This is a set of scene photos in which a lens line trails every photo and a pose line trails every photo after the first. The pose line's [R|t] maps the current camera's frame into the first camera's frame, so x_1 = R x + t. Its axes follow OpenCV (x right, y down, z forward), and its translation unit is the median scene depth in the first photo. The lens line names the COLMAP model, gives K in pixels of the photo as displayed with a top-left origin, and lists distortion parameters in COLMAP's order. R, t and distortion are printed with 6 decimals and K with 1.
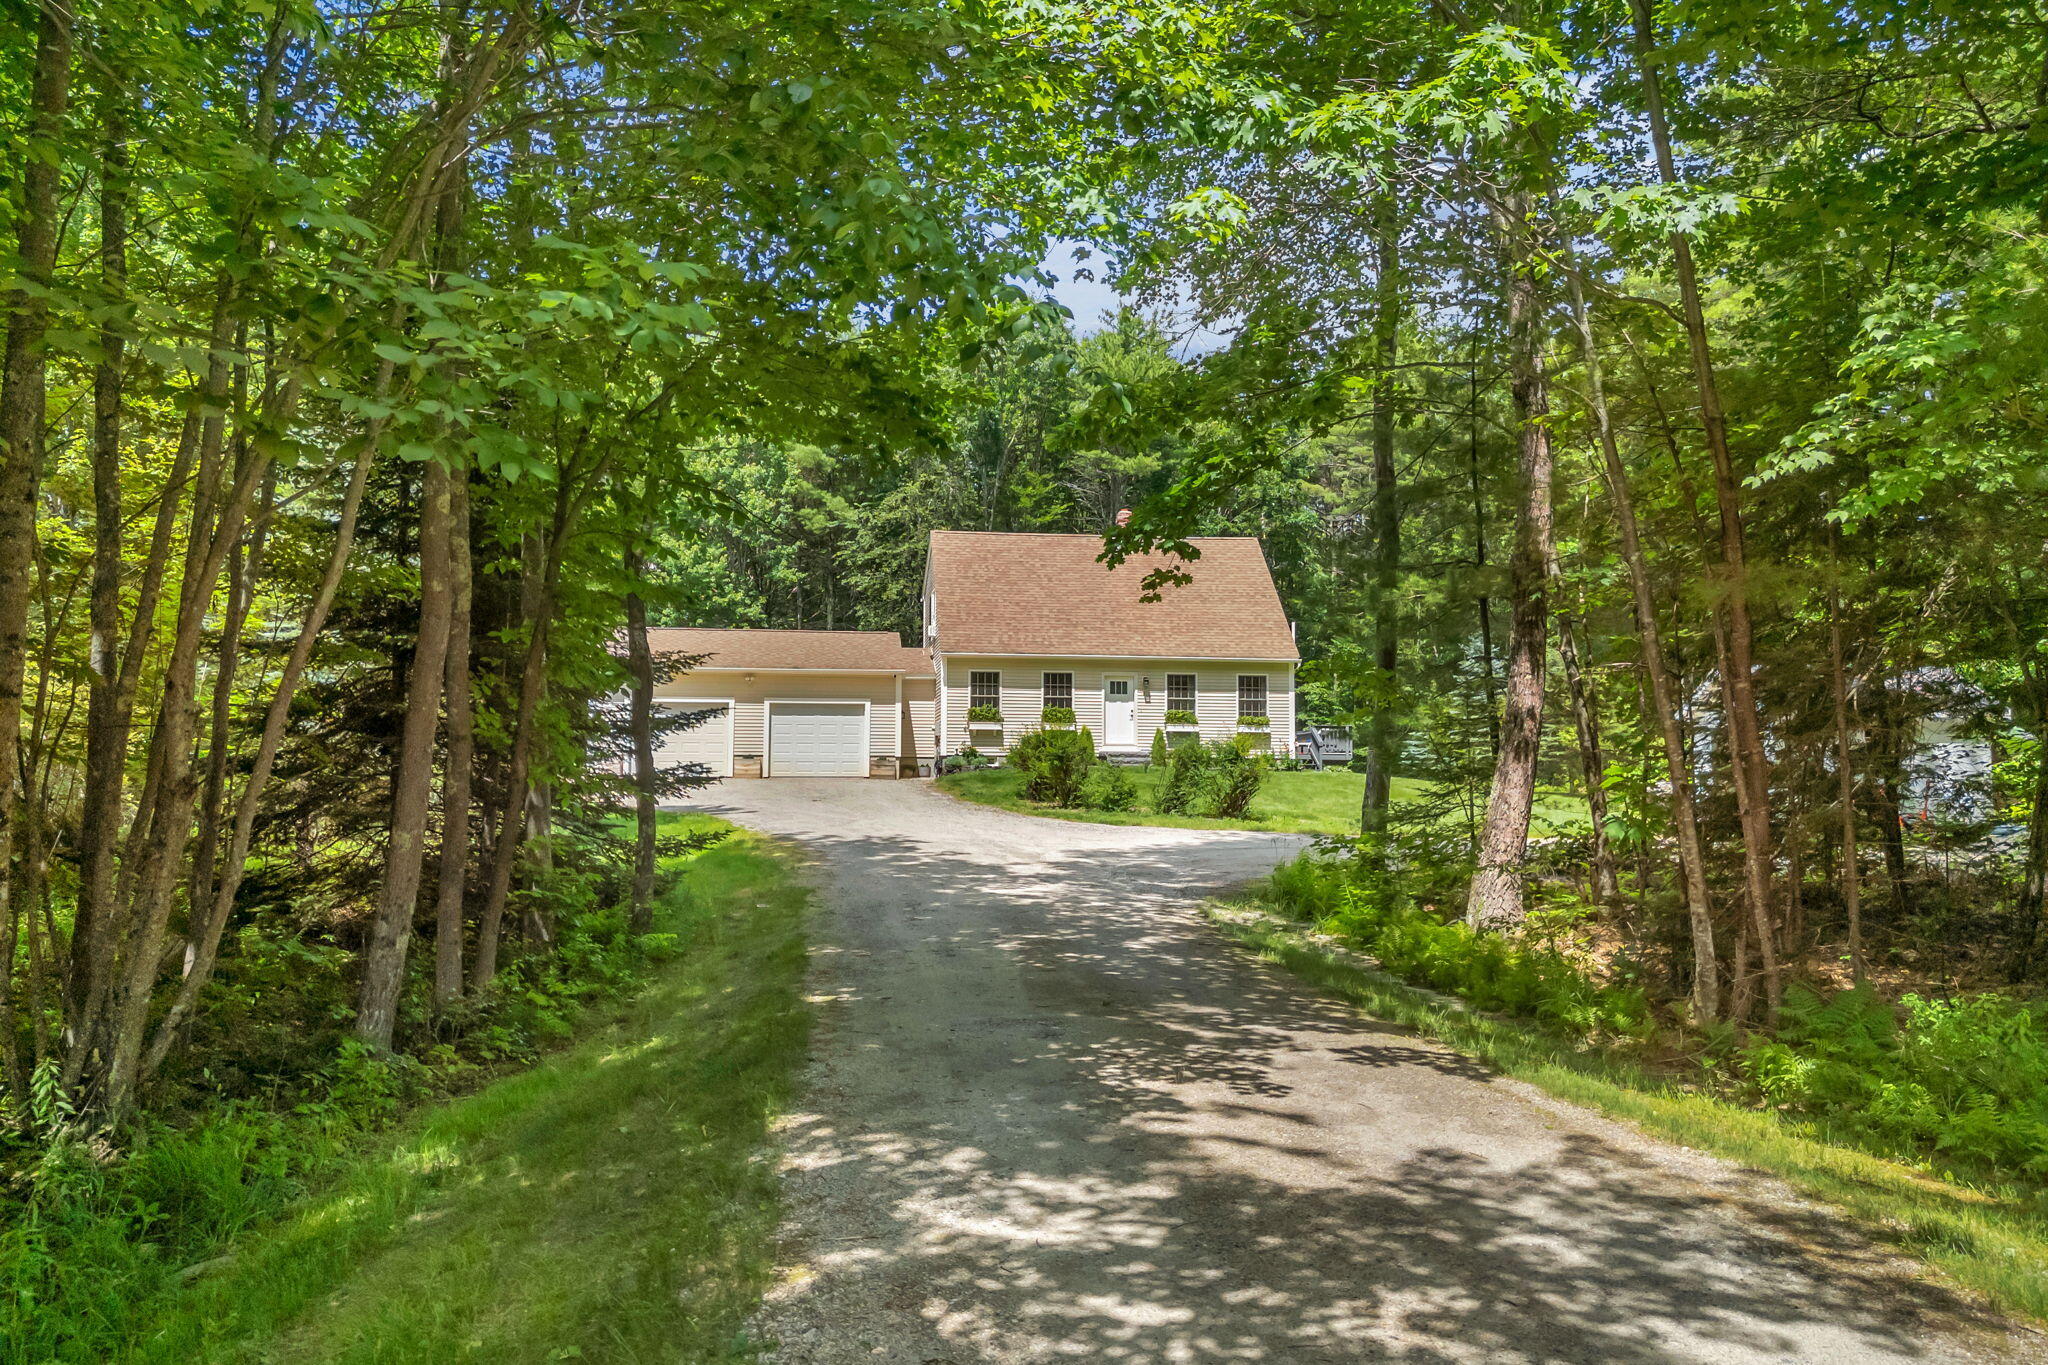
lens RADIAL K [[1305.7, 0, 989.1], [0, 1305.7, 732.1], [0, 0, 1]] dist [0.166983, 0.000054]
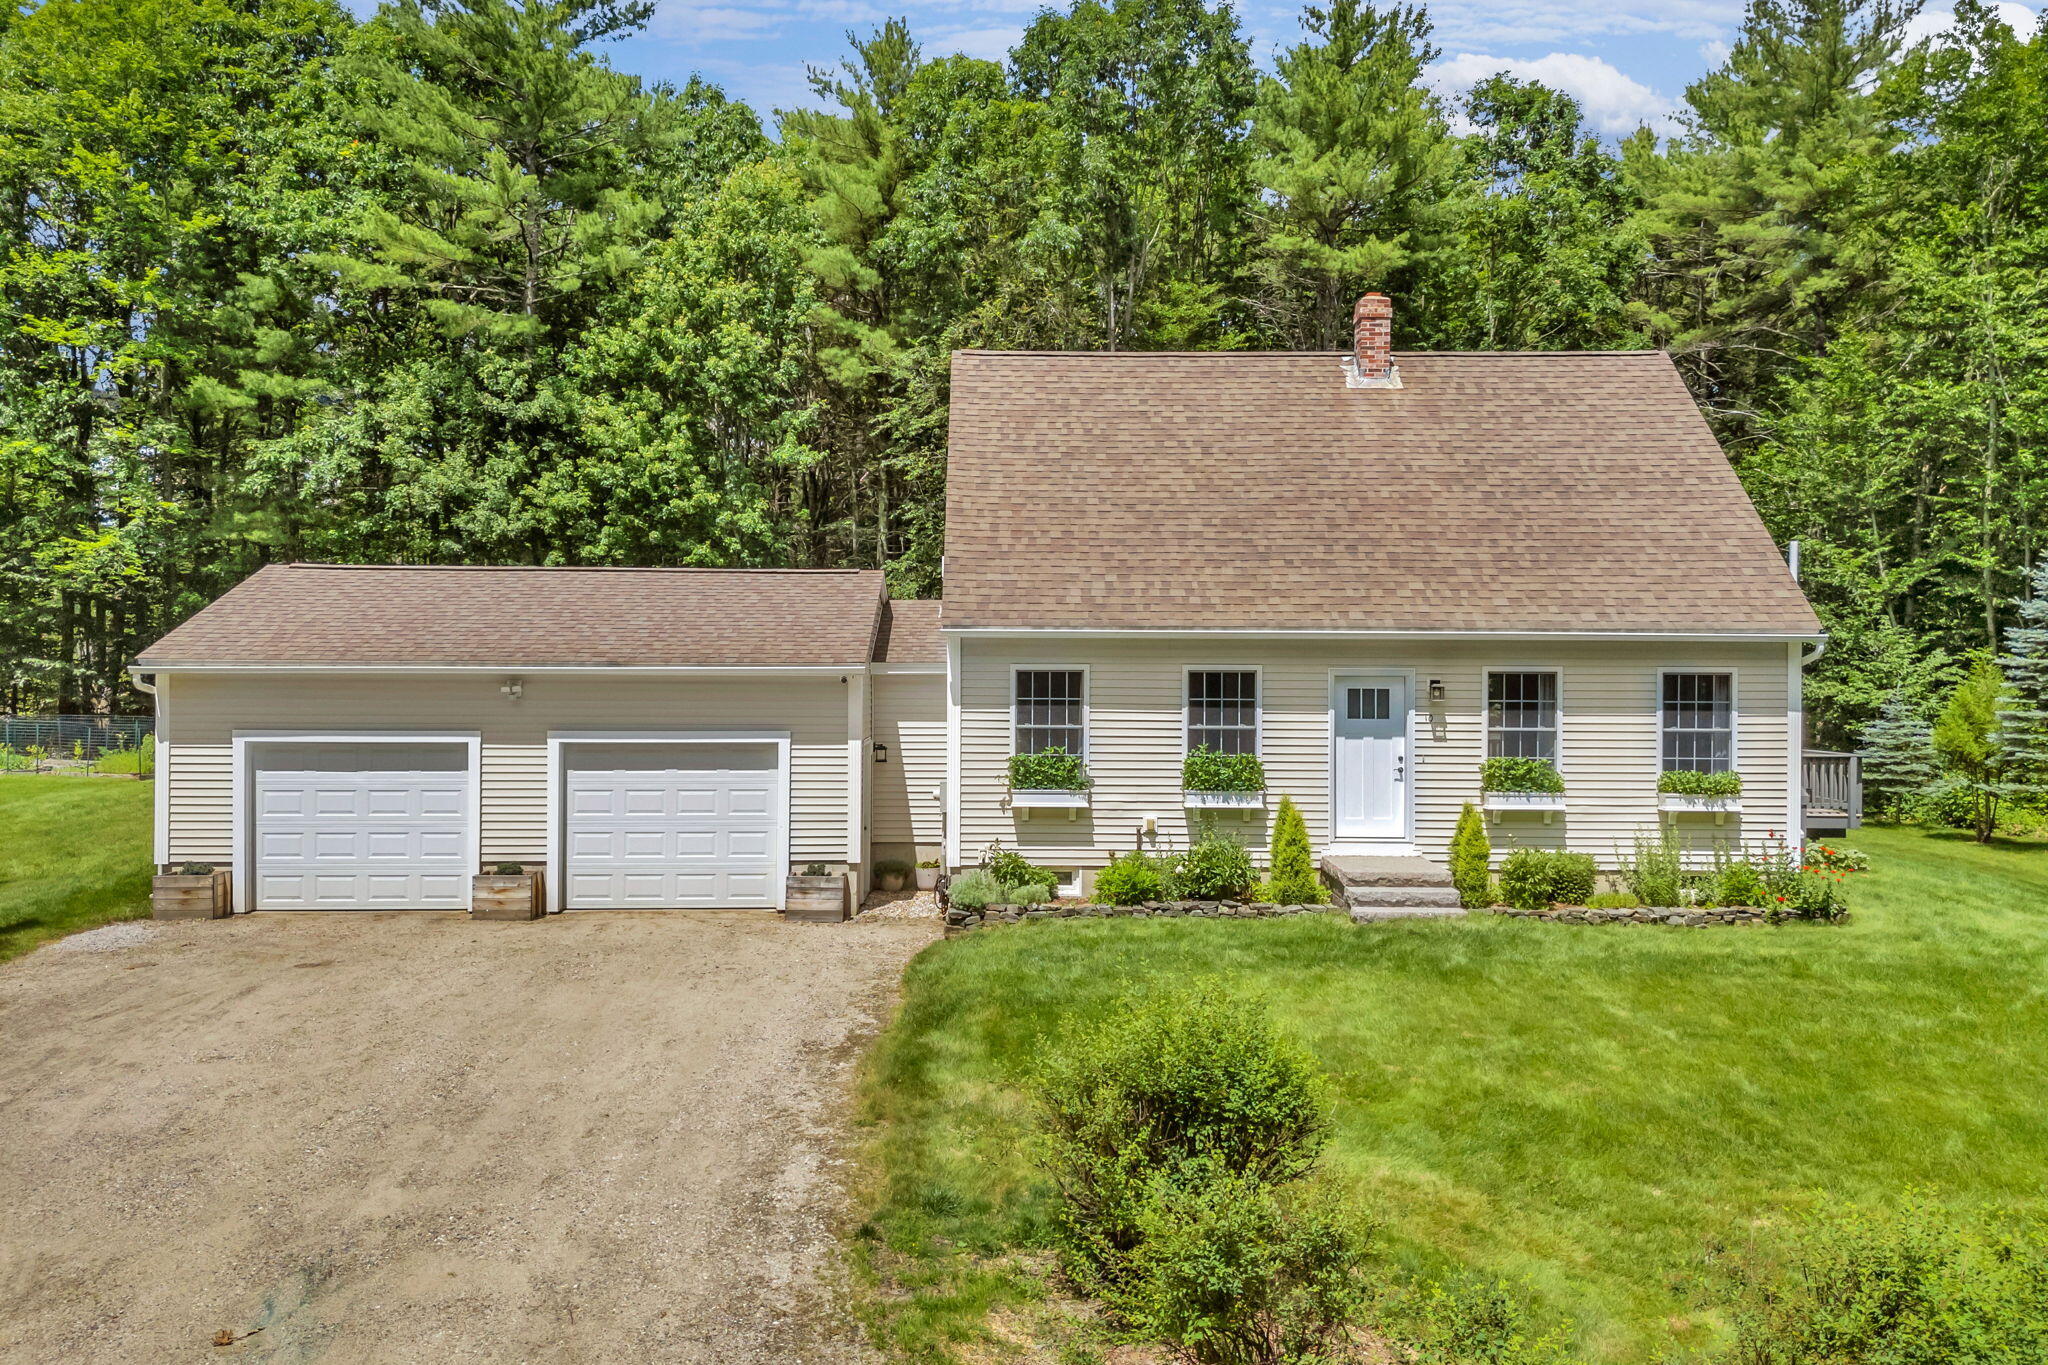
lens RADIAL K [[1335.0, 0, 1022.2], [0, 1335.0, 684.8], [0, 0, 1]] dist [0.071929, -0.057565]
pose [[0.994685, -0.000050, -0.102966, 0.032331], [0.005188, 0.998754, 0.049628, -0.062127], [0.102835, -0.049899, 0.993446, 0.558856]]
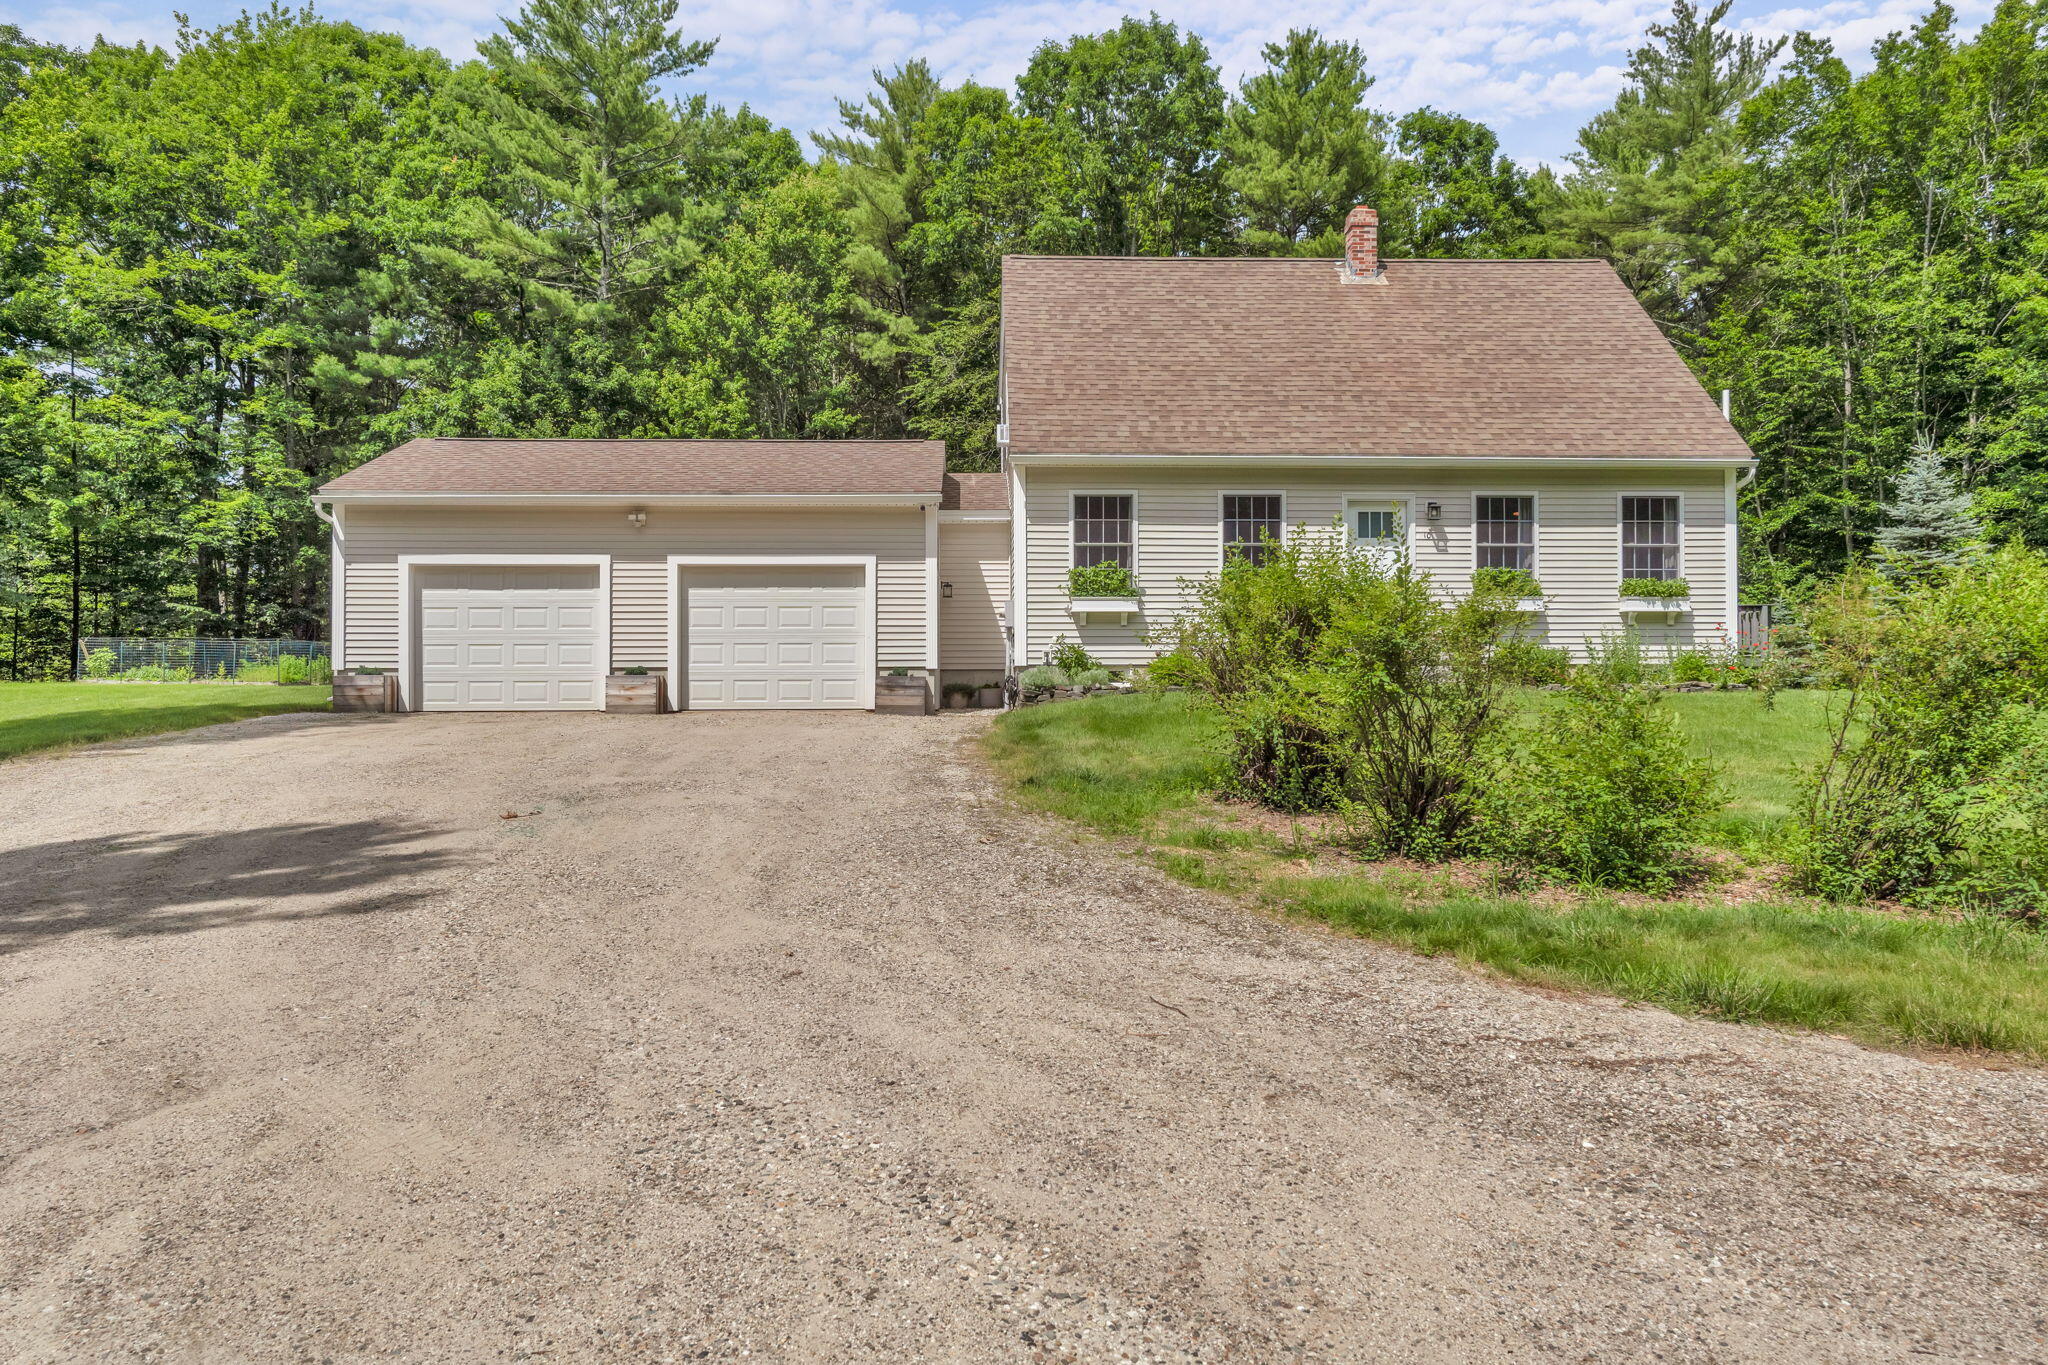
lens RADIAL K [[1169.2, 0, 1015.9], [0, 1169.2, 679.7], [0, 0, 1]] dist [0.003656, -0.000428]
pose [[0.996350, -0.009286, -0.084851, 0.000788], [0.011606, 0.999571, 0.026889, 0.011220], [0.084565, -0.027776, 0.996031, 0.549320]]
